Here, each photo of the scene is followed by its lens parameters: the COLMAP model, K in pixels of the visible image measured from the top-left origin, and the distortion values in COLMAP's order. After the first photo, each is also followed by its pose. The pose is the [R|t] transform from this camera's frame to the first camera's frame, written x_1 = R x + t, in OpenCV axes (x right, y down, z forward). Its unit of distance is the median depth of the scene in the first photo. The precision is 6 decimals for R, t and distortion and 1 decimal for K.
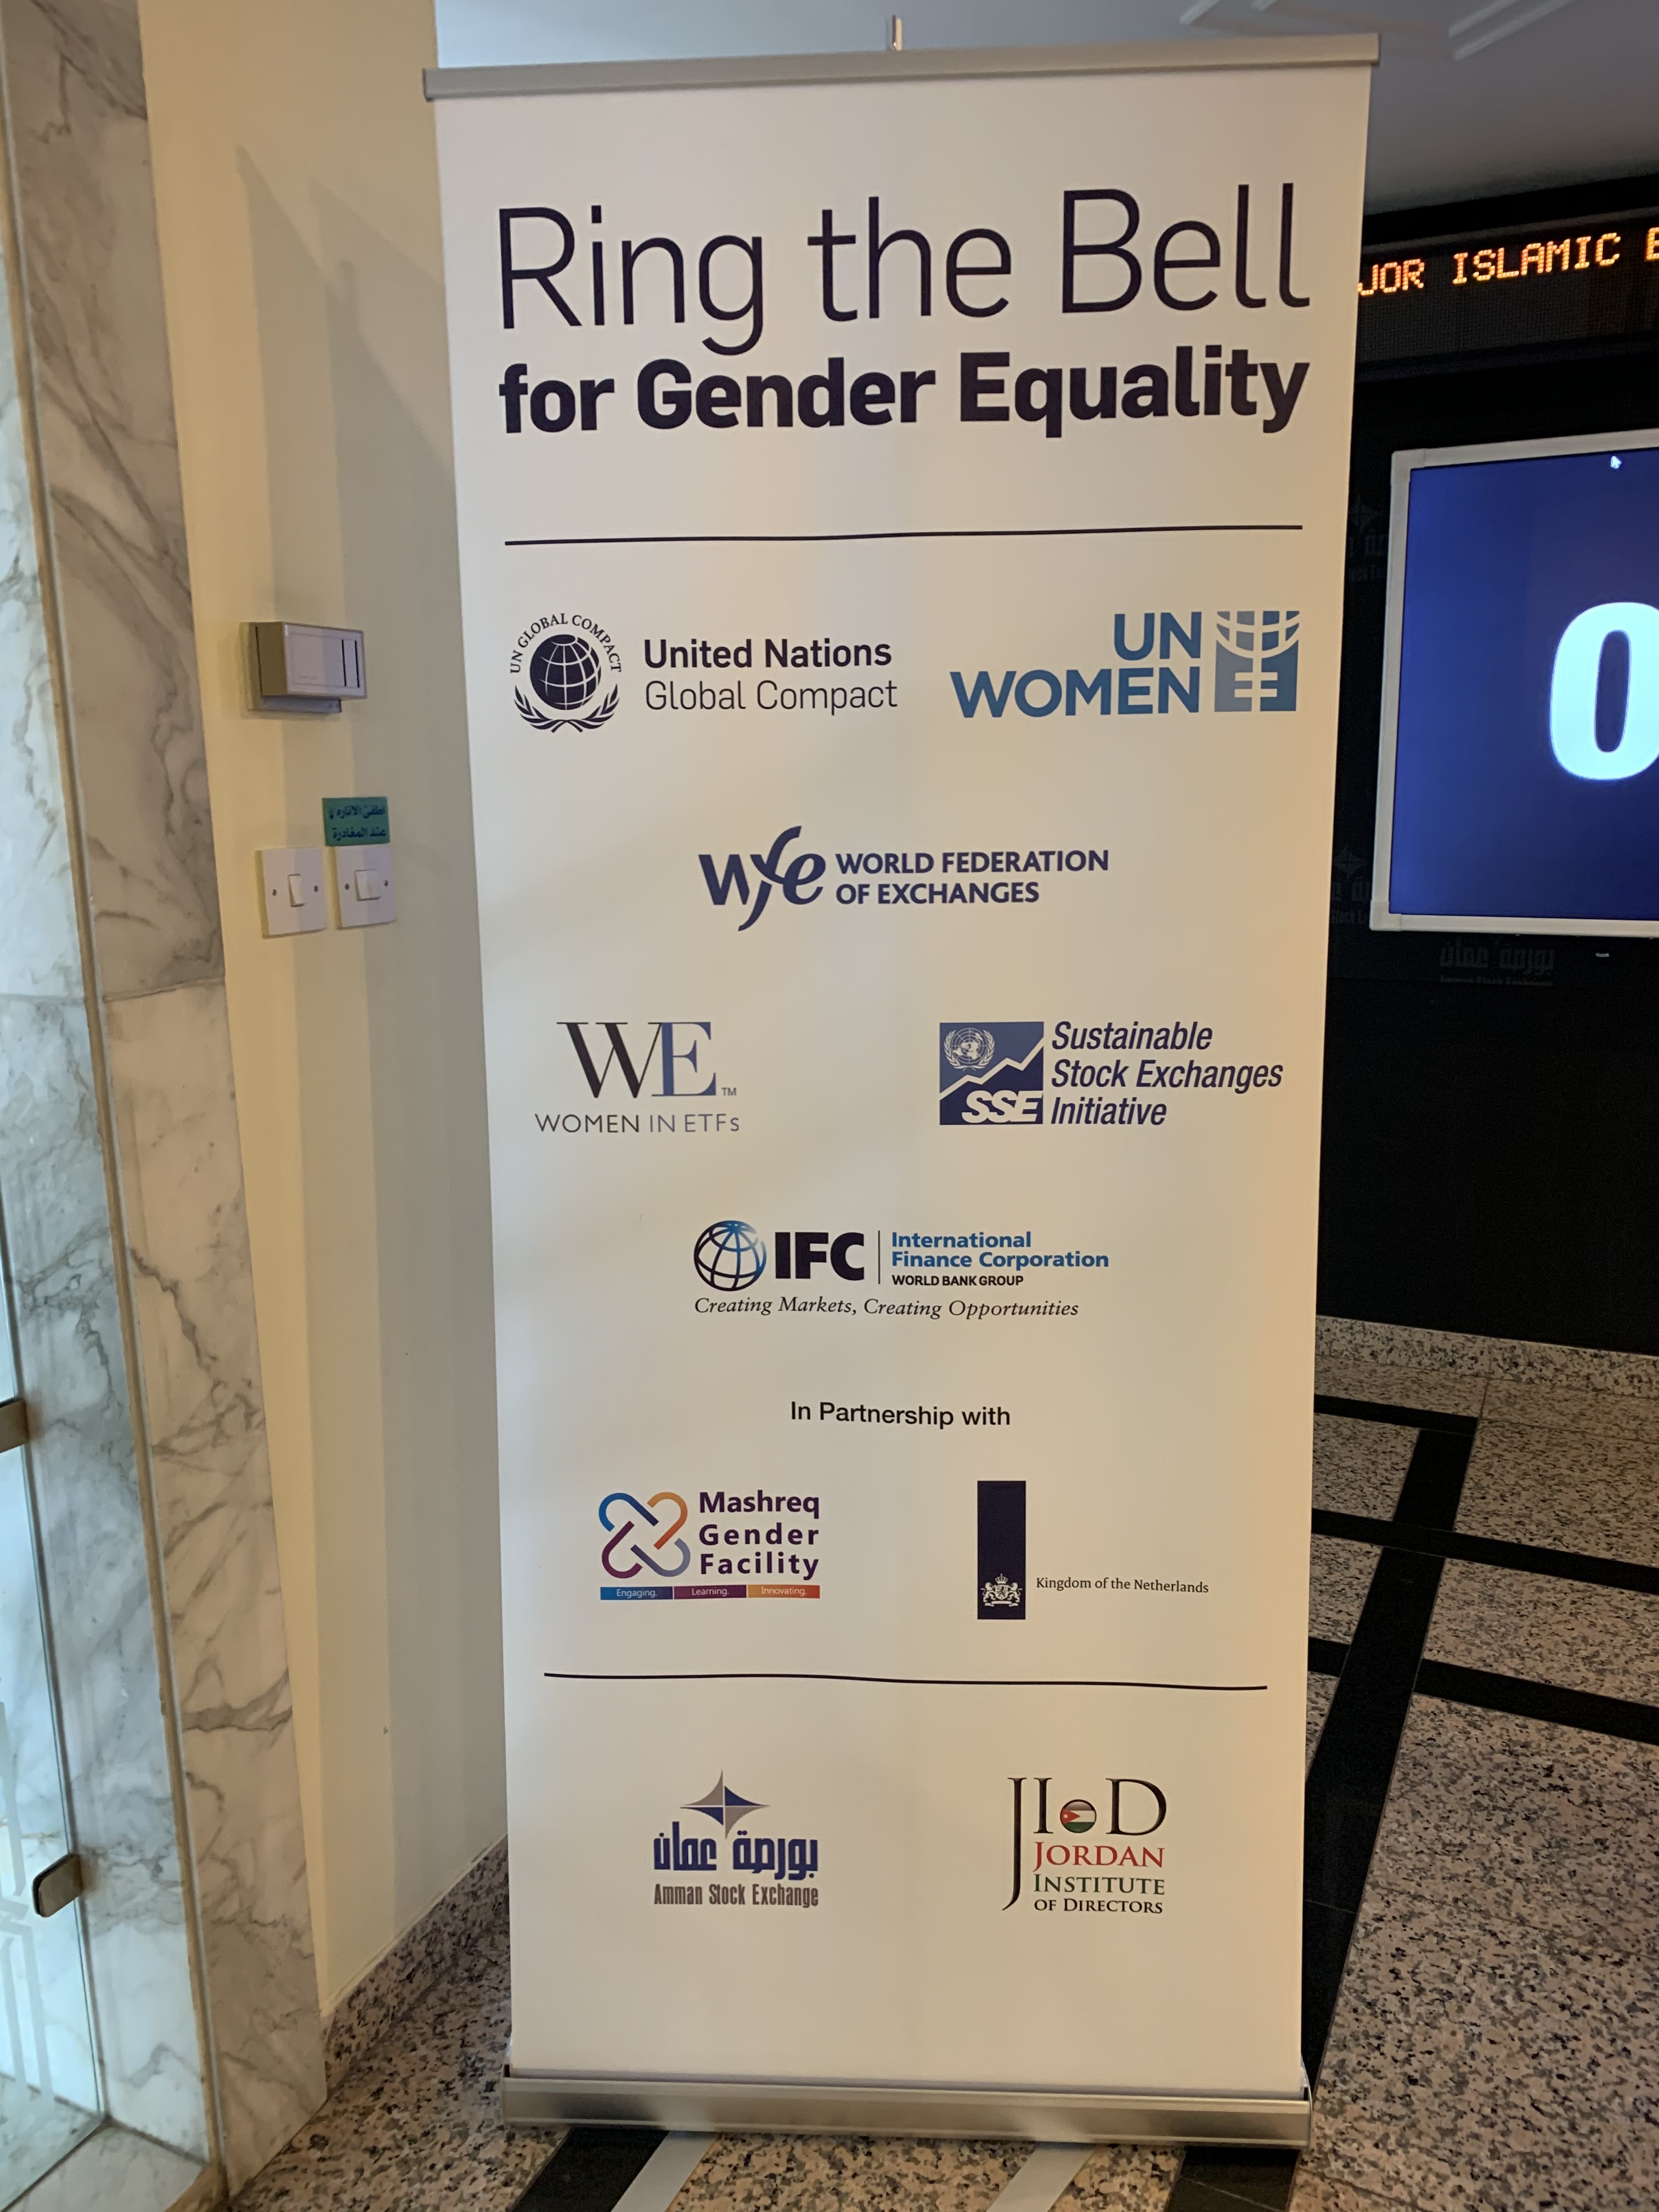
lens RADIAL K [[1781.8, 0, 837.9], [0, 1781.8, 1156.3], [0, 0, 1]] dist [0.074888, -0.058069]
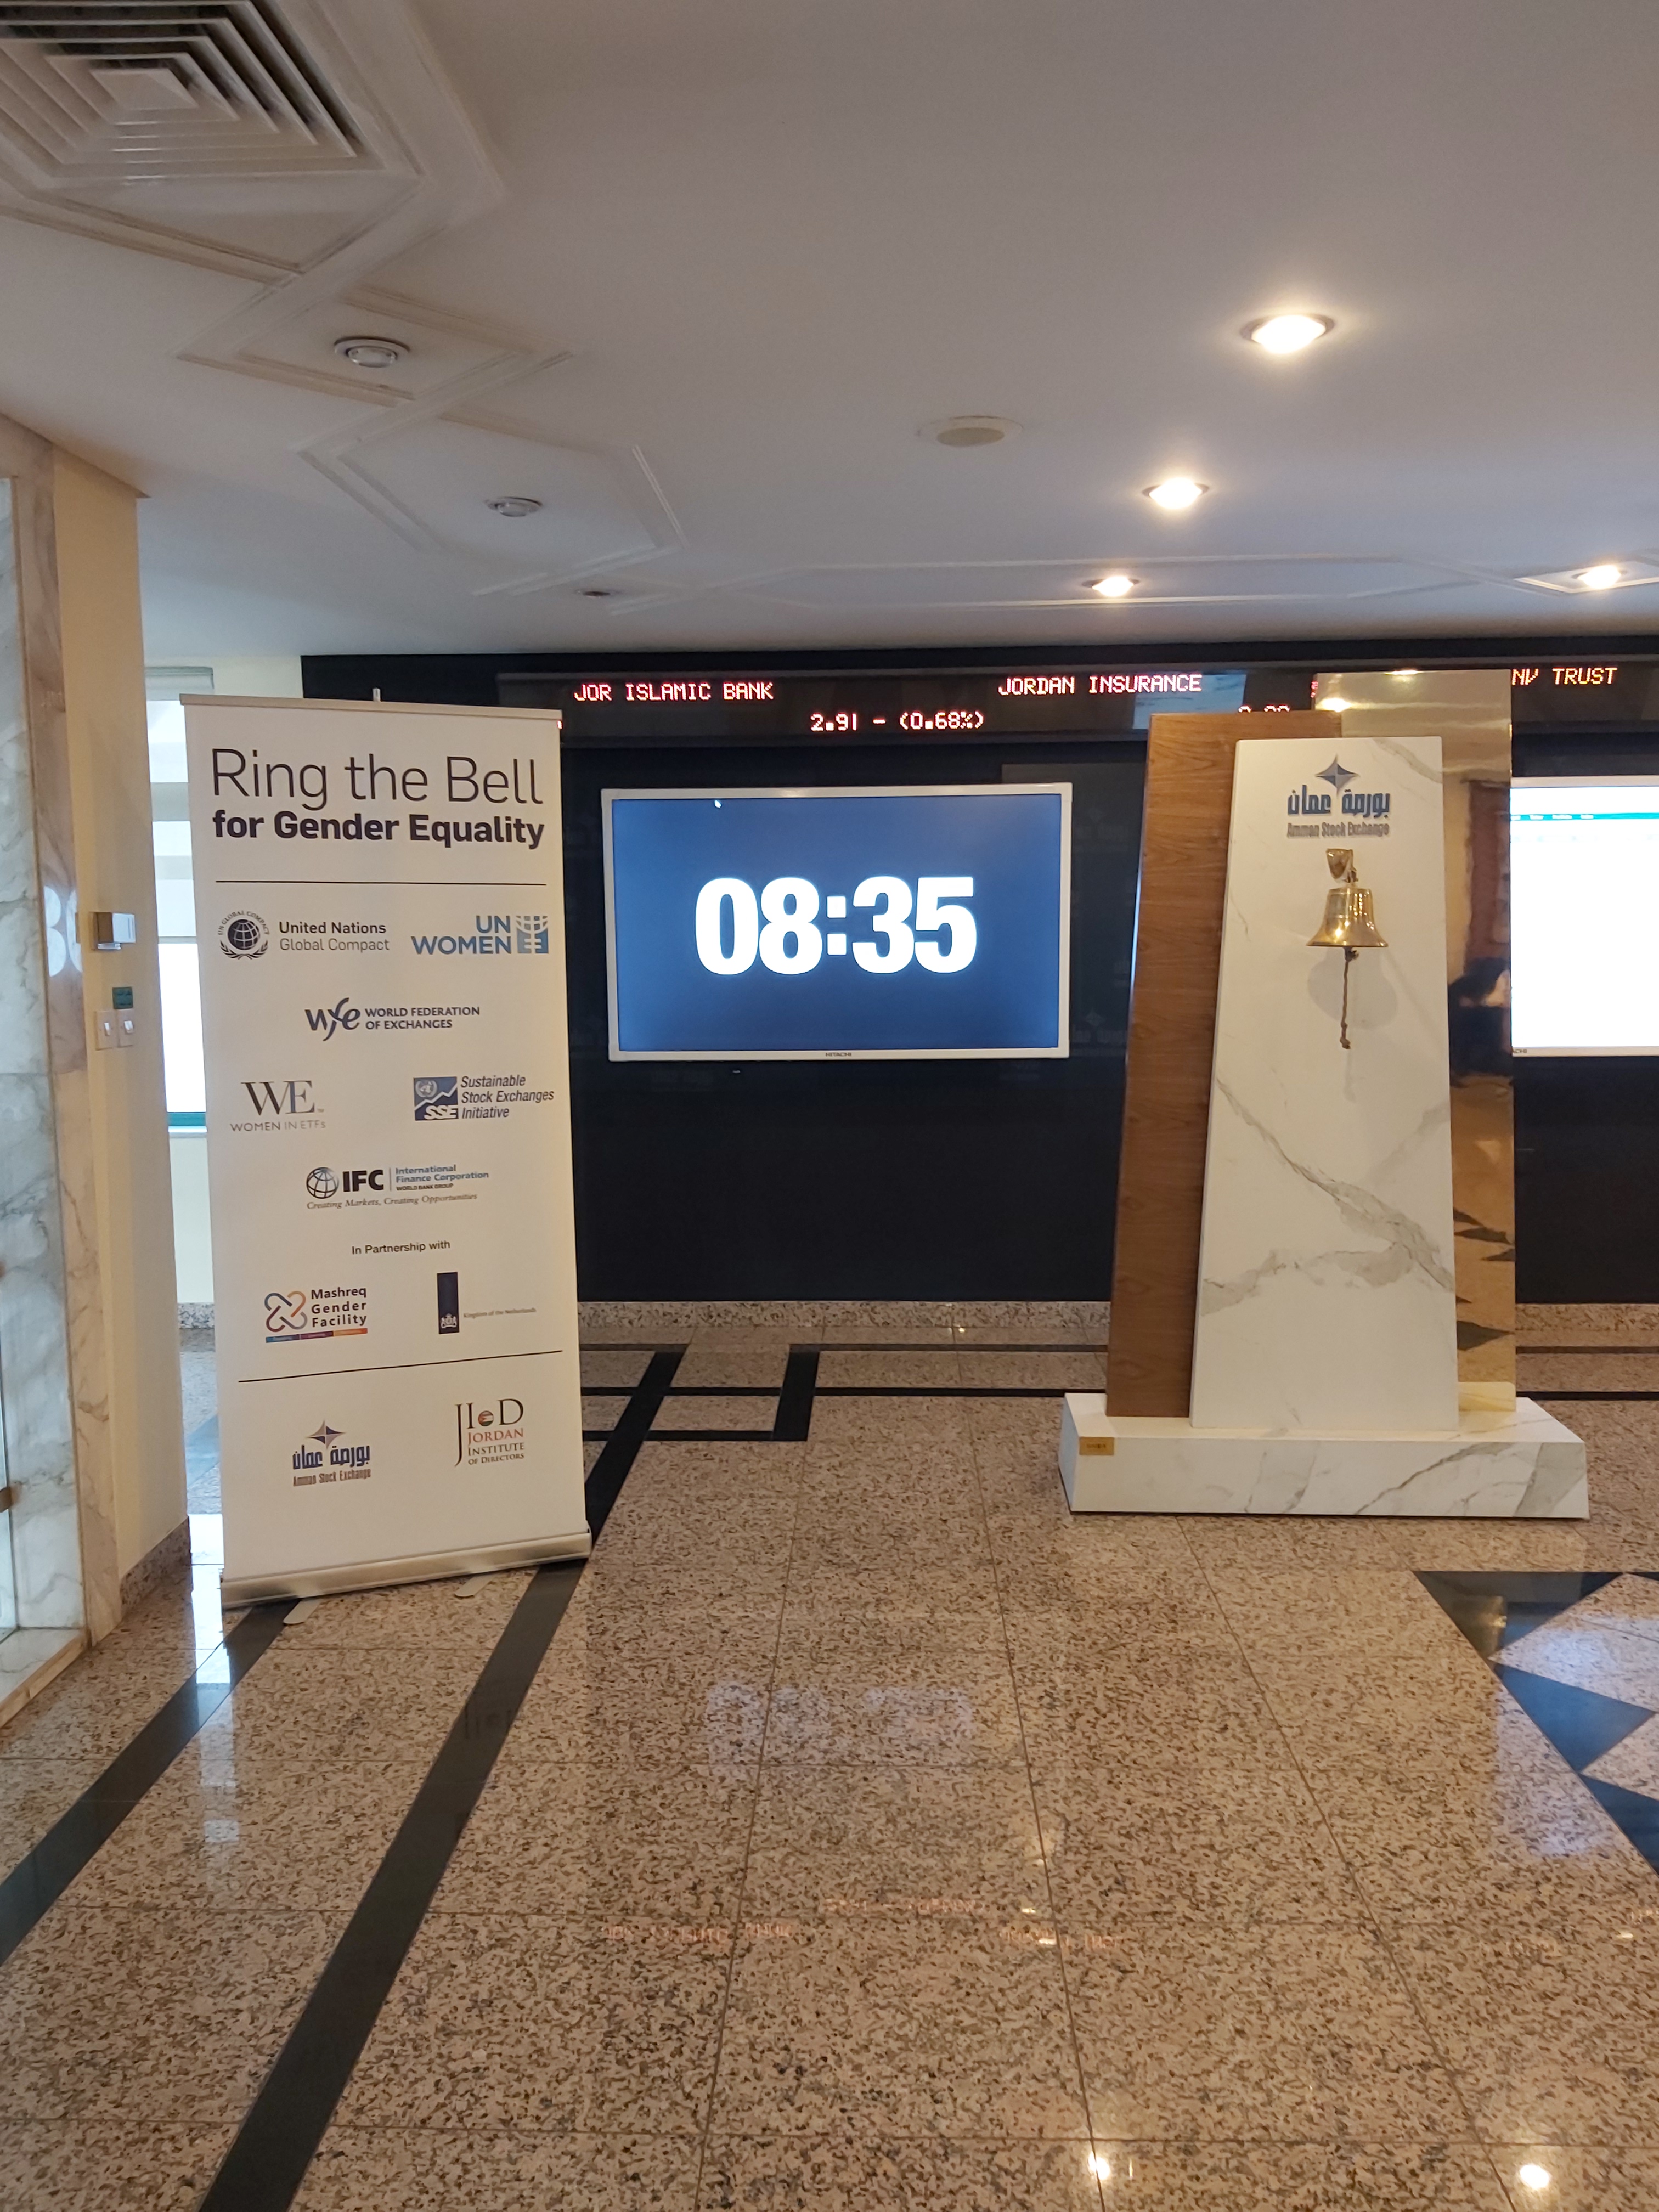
lens RADIAL K [[1683.1, 0, 801.9], [0, 1683.1, 1171.2], [0, 0, 1]] dist [0.008065, -0.024605]
pose [[0.929590, -0.040810, 0.366328, -0.286173], [0.069681, 0.995388, -0.065932, 0.231639], [-0.361948, 0.086816, 0.928147, -1.262619]]
